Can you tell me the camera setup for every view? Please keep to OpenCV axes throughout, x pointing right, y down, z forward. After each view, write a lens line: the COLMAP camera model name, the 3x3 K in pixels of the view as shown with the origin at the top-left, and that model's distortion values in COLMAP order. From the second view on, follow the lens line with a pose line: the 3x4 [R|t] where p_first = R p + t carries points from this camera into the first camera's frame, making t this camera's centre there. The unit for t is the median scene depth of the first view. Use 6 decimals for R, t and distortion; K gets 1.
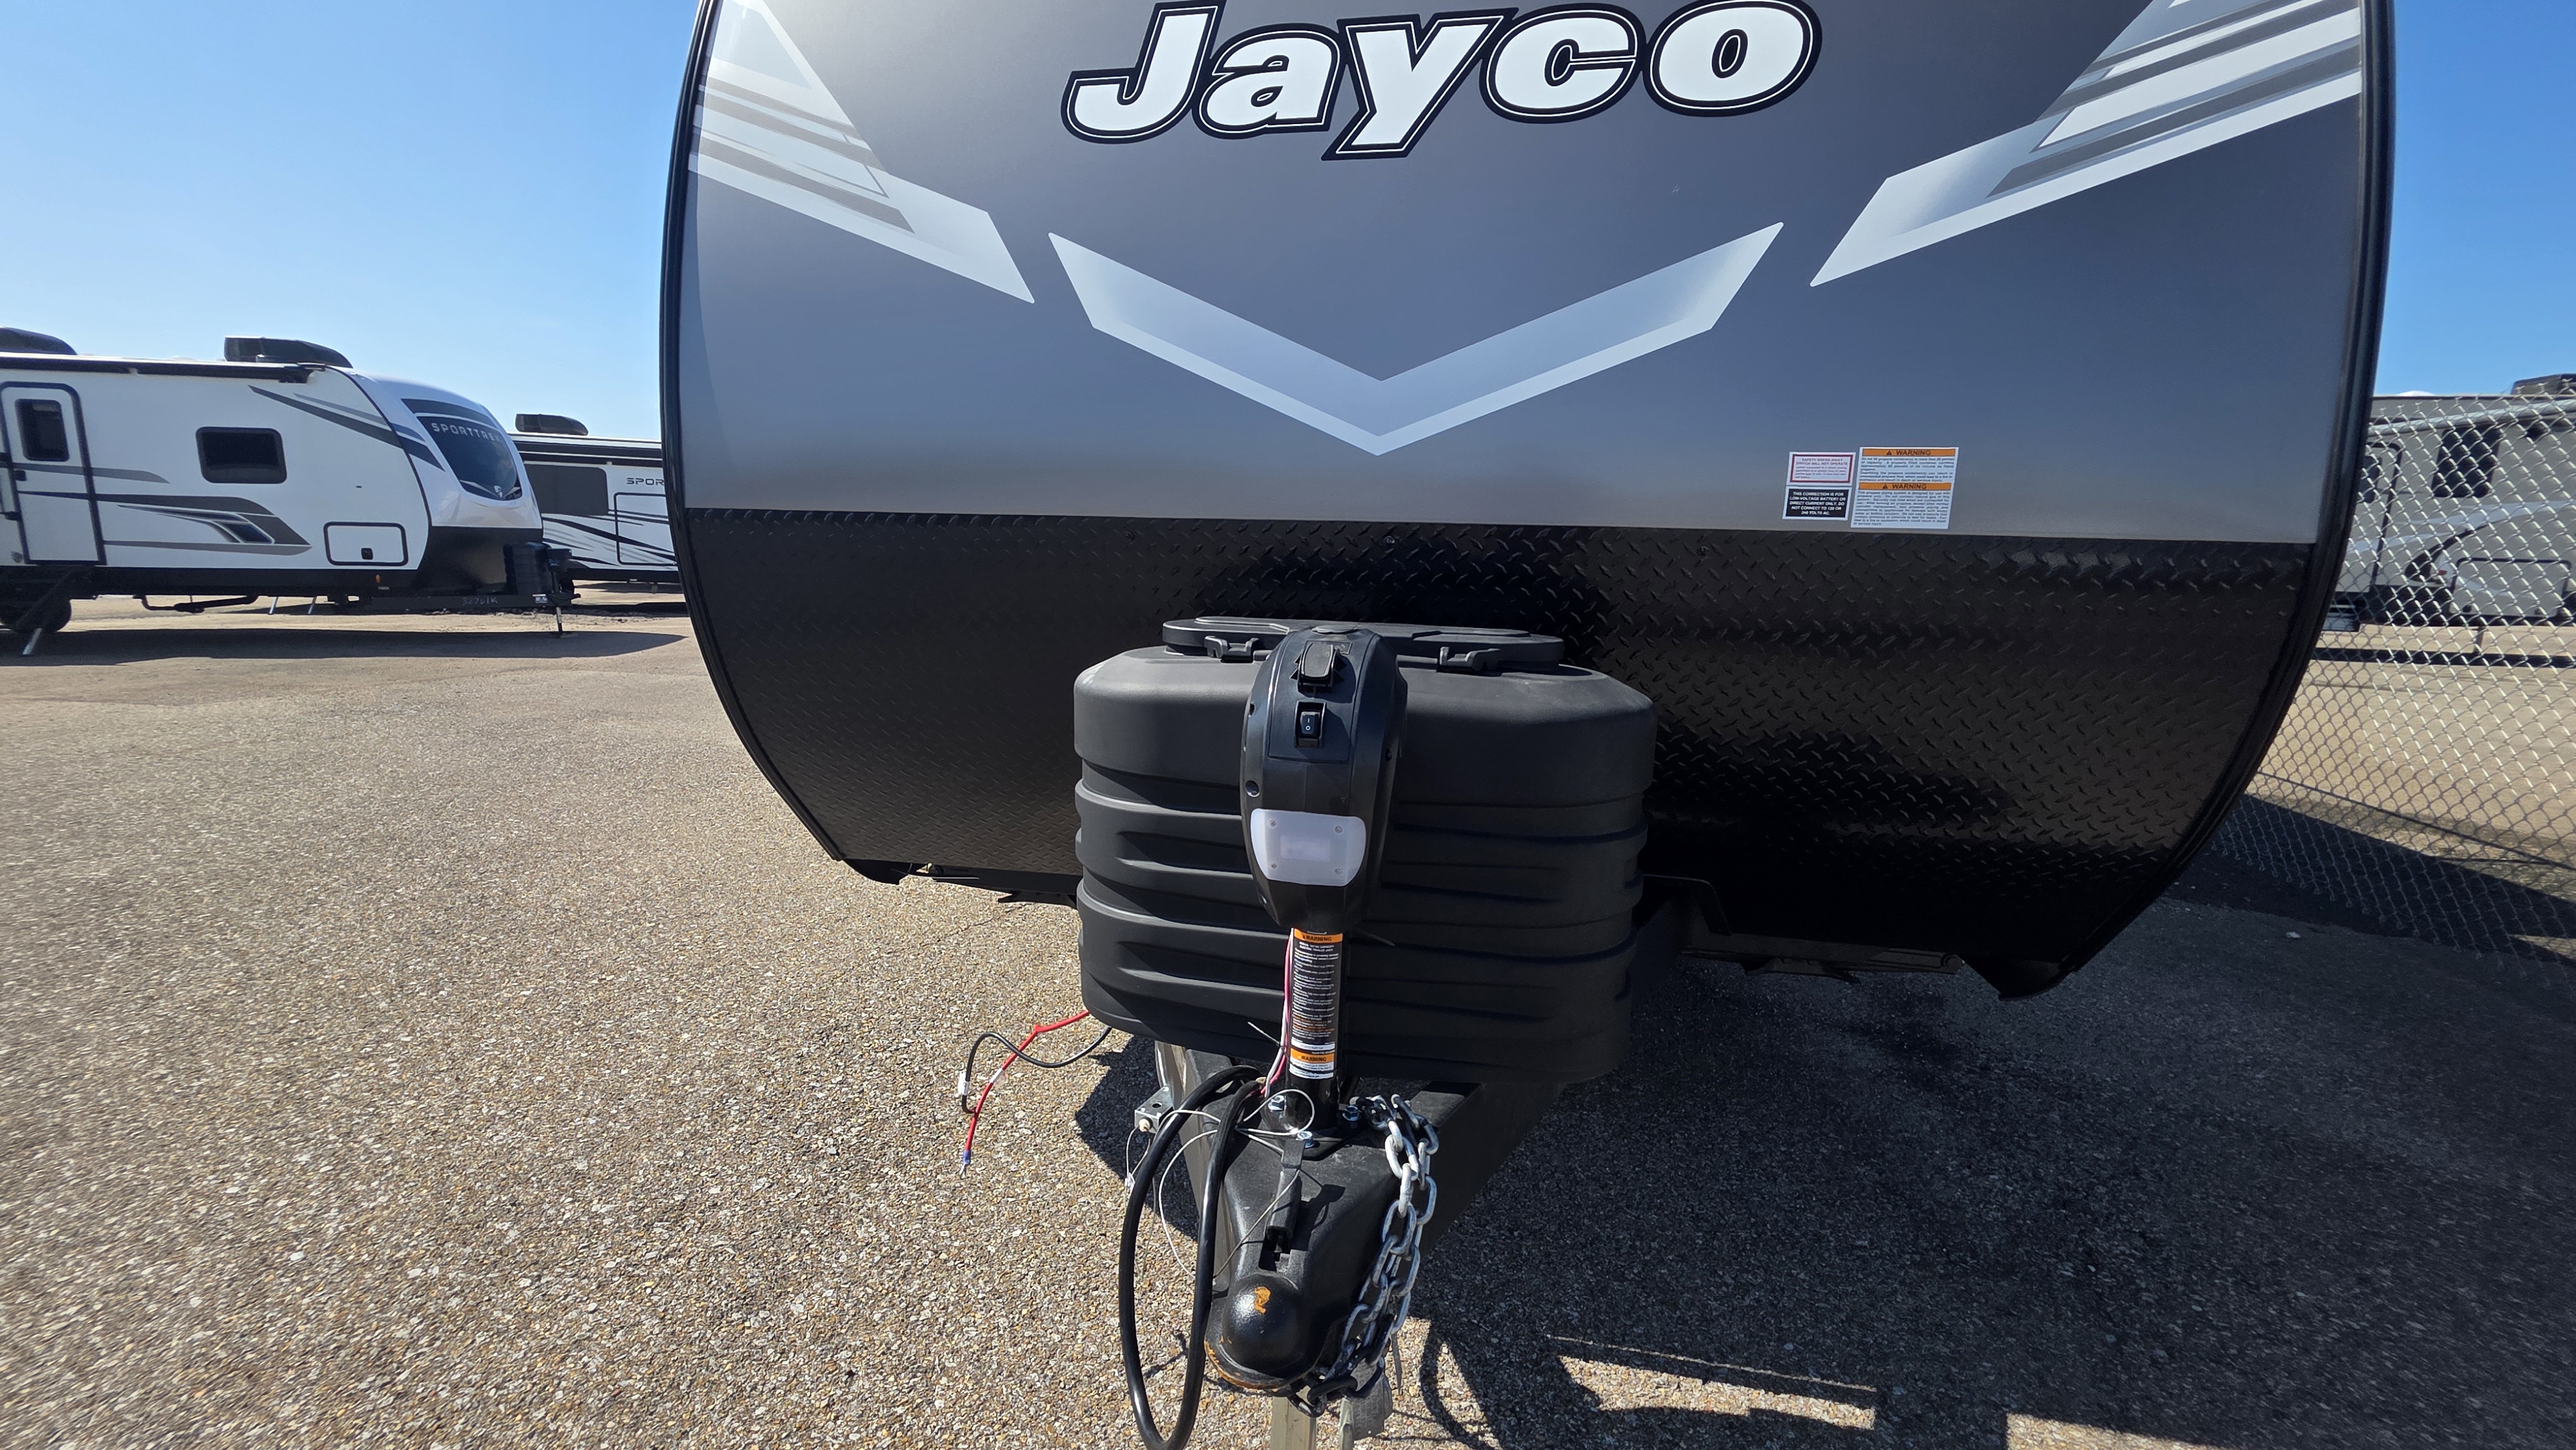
lens RADIAL K [[1084.7, 0, 1286.0], [0, 1084.7, 712.4], [0, 0, 1]] dist [0.004298, -0.000065]
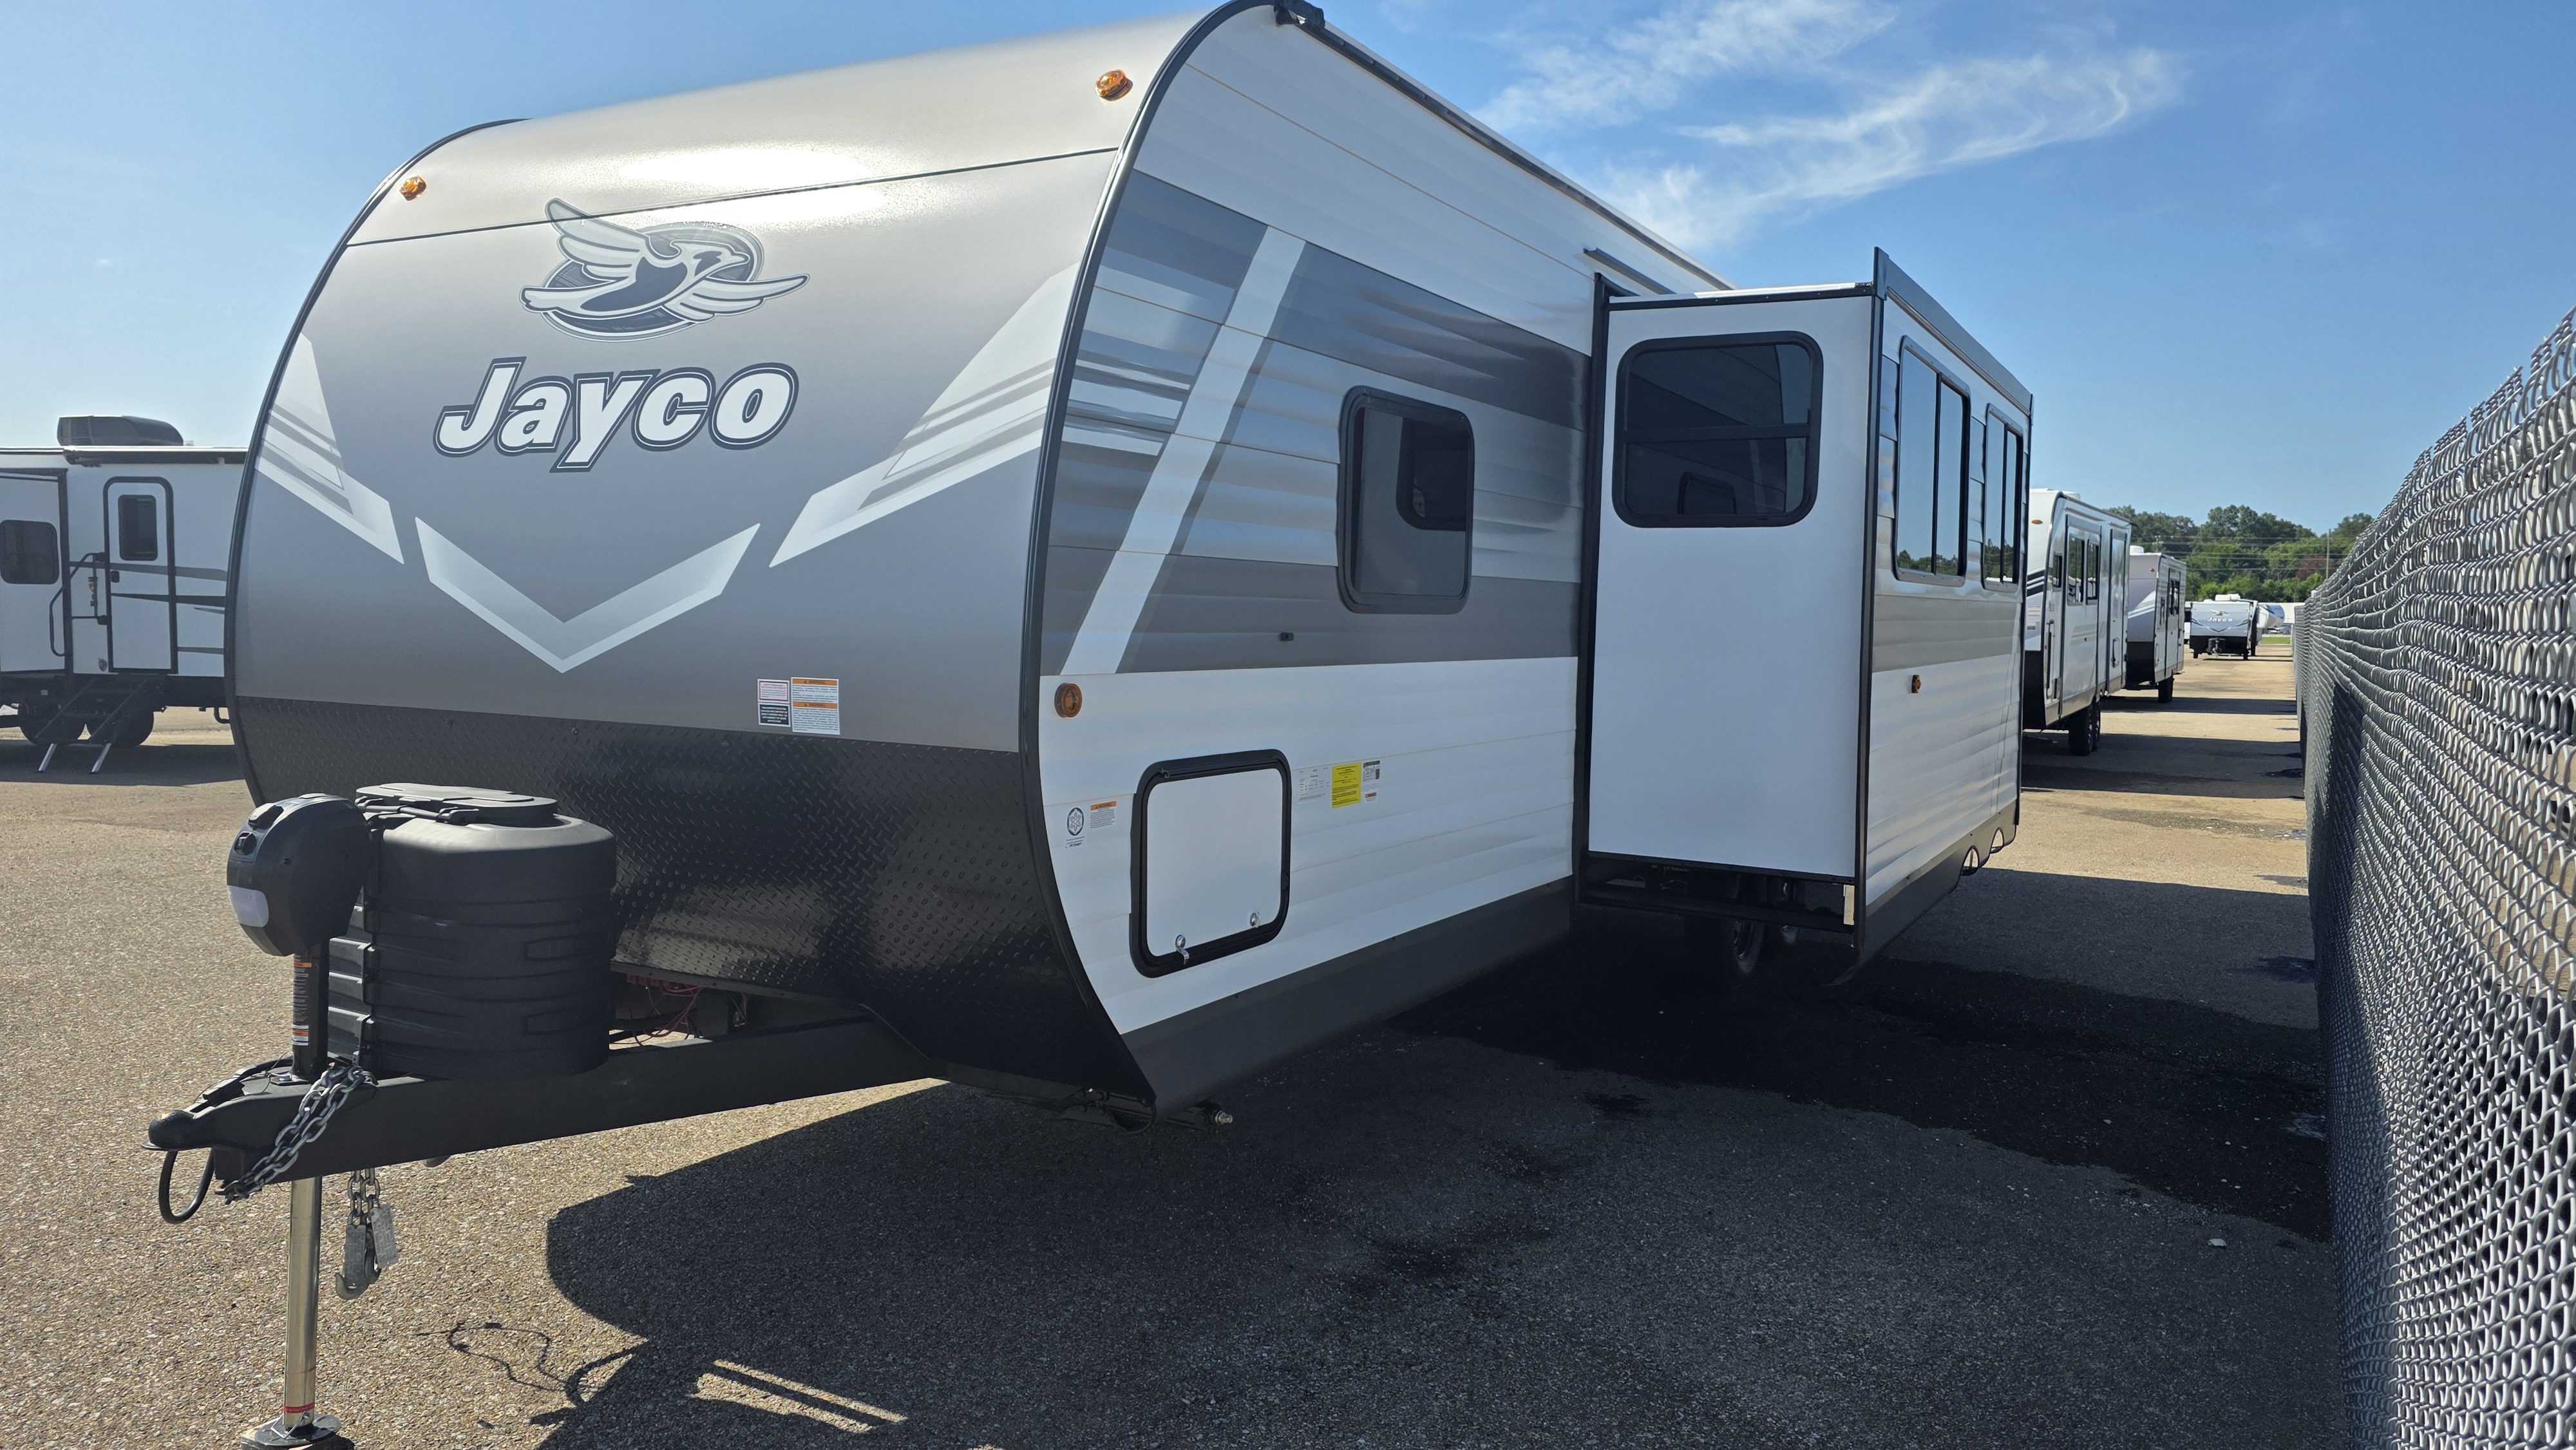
lens RADIAL K [[1825.1, 0, 1288.0], [0, 1825.1, 725.0], [0, 0, 1]] dist [0.004402, 0.001935]
pose [[0.951697, 0.015794, -0.306633, 1.708865], [-0.045763, 0.994818, -0.090792, 0.007587], [0.303610, 0.100439, 0.947488, -0.977052]]
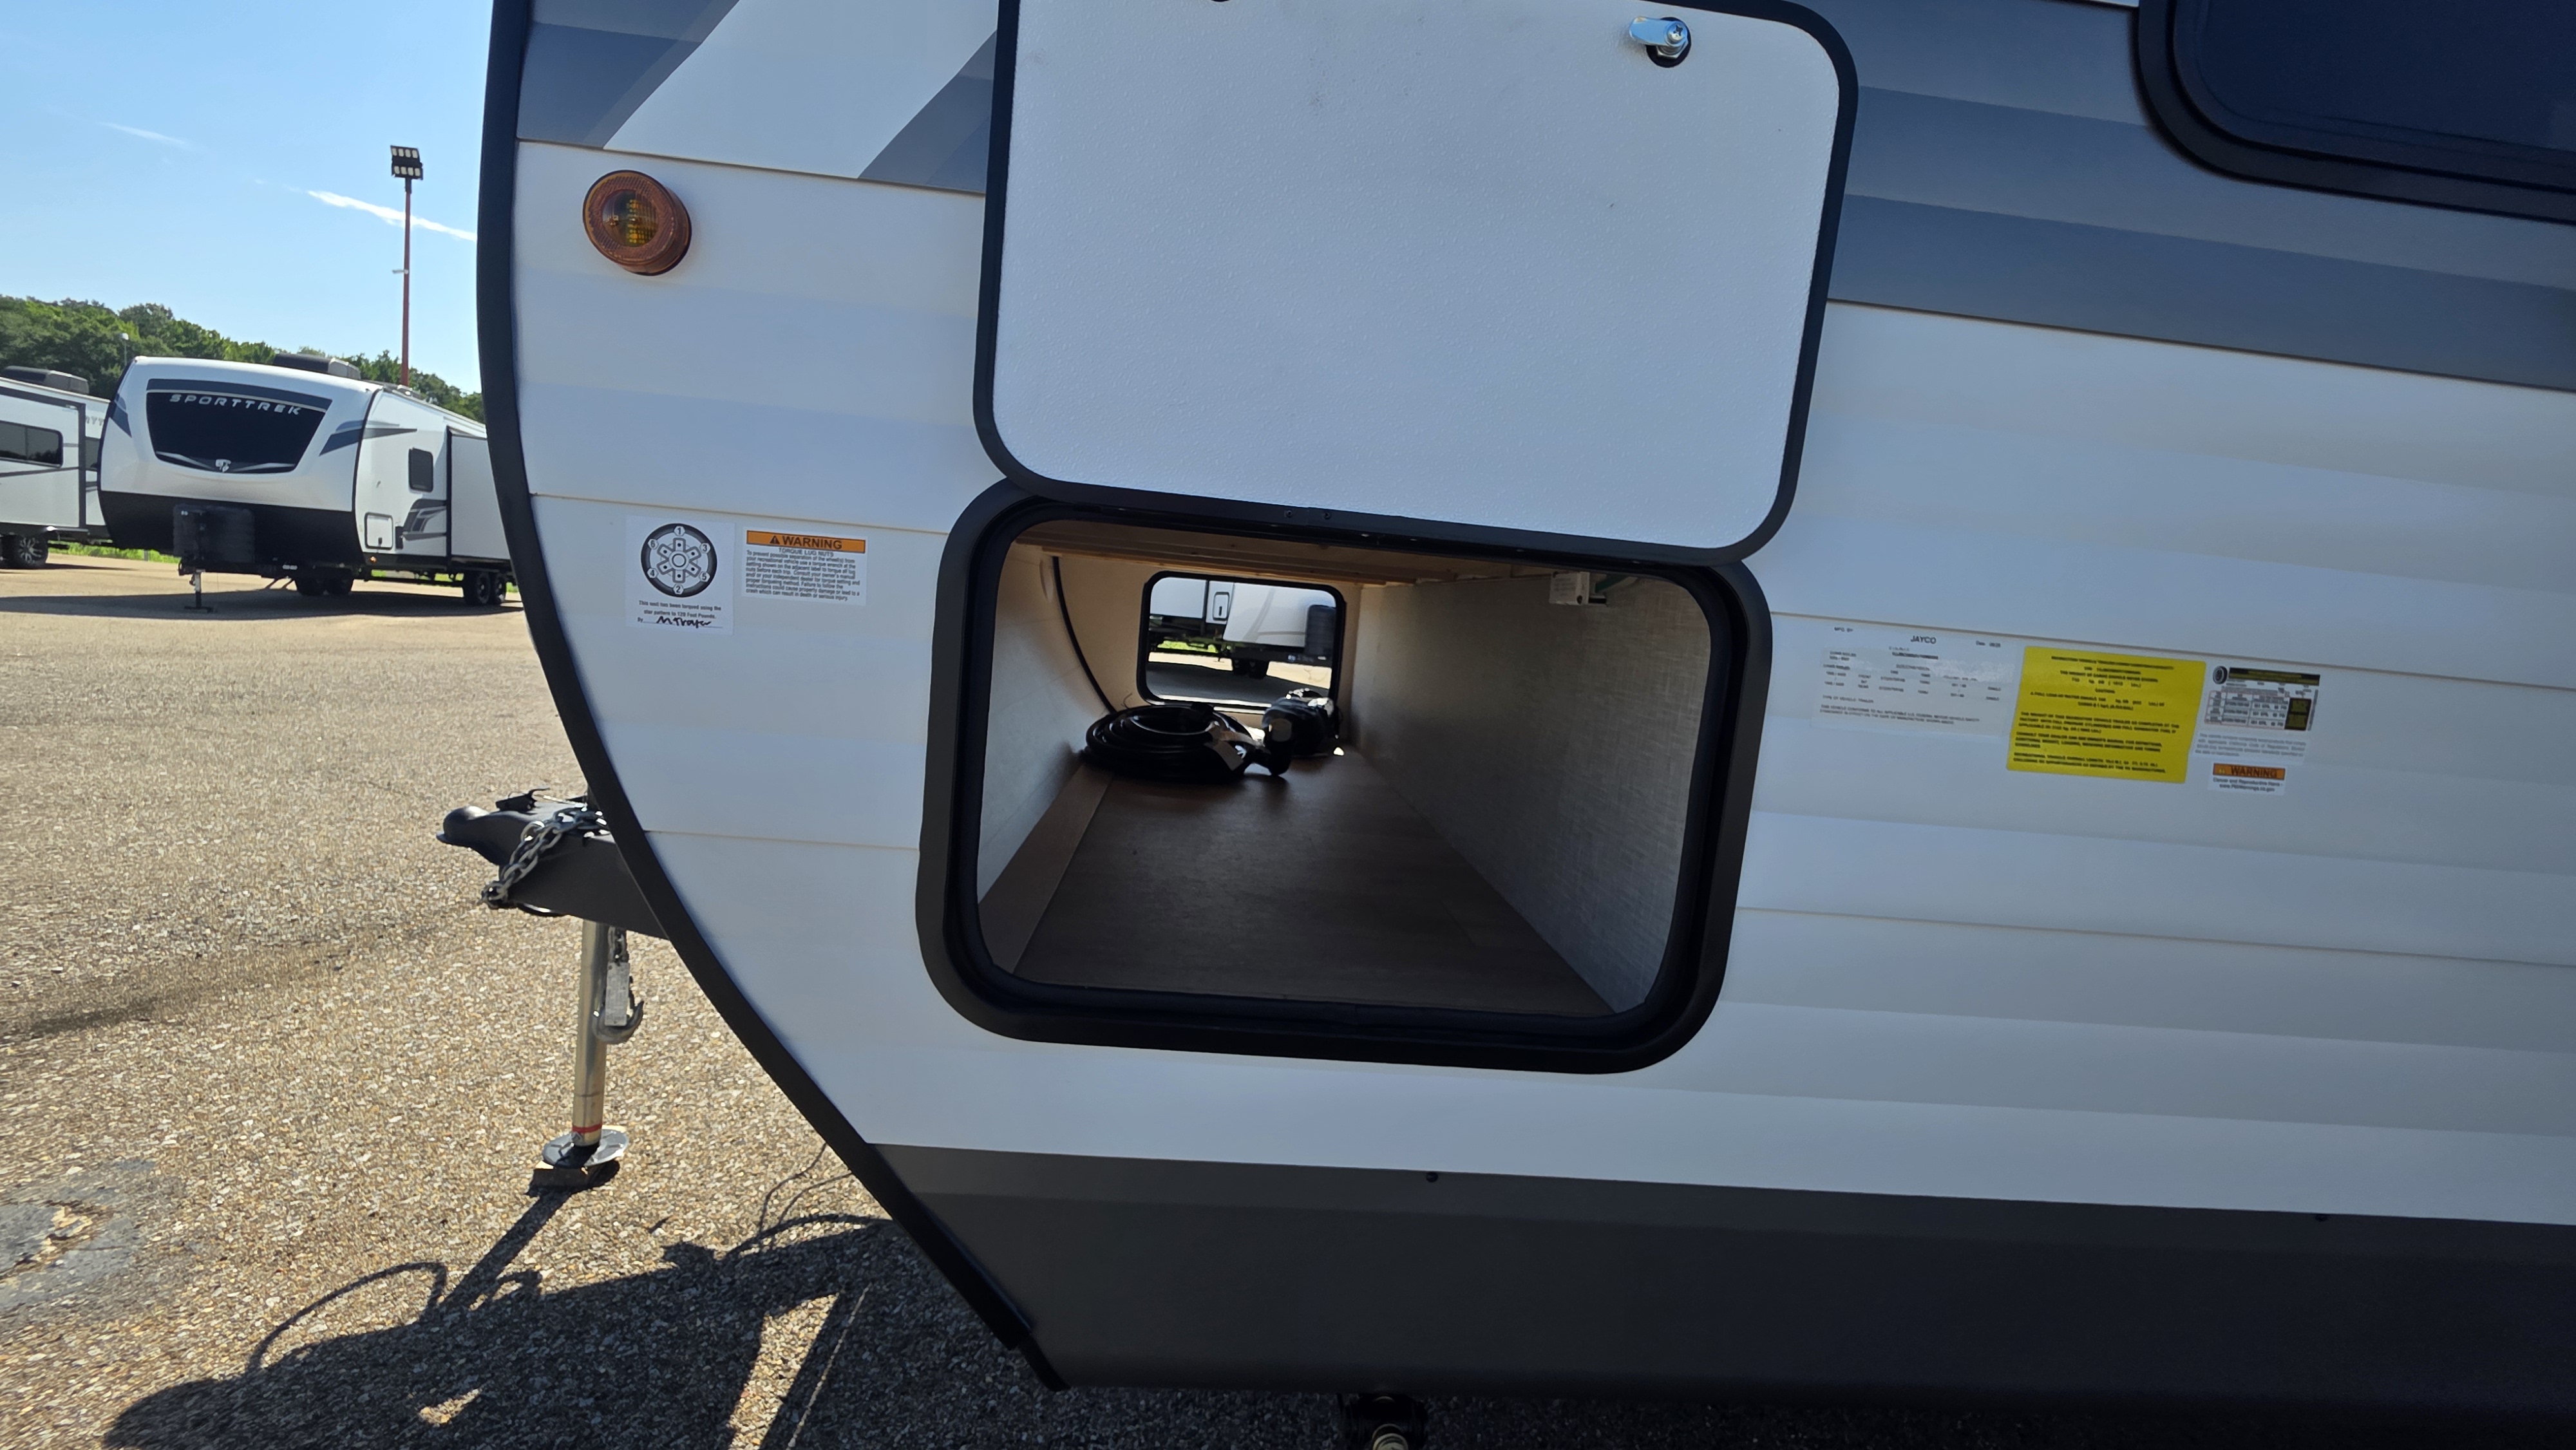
lens RADIAL K [[1084.7, 0, 1286.0], [0, 1084.7, 712.4], [0, 0, 1]] dist [0.004298, -0.000065]
pose [[0.243544, 0.100159, -0.964704, 1.369878], [-0.243466, 0.969119, 0.039153, -0.080313], [0.938835, 0.225337, 0.260408, 1.078647]]
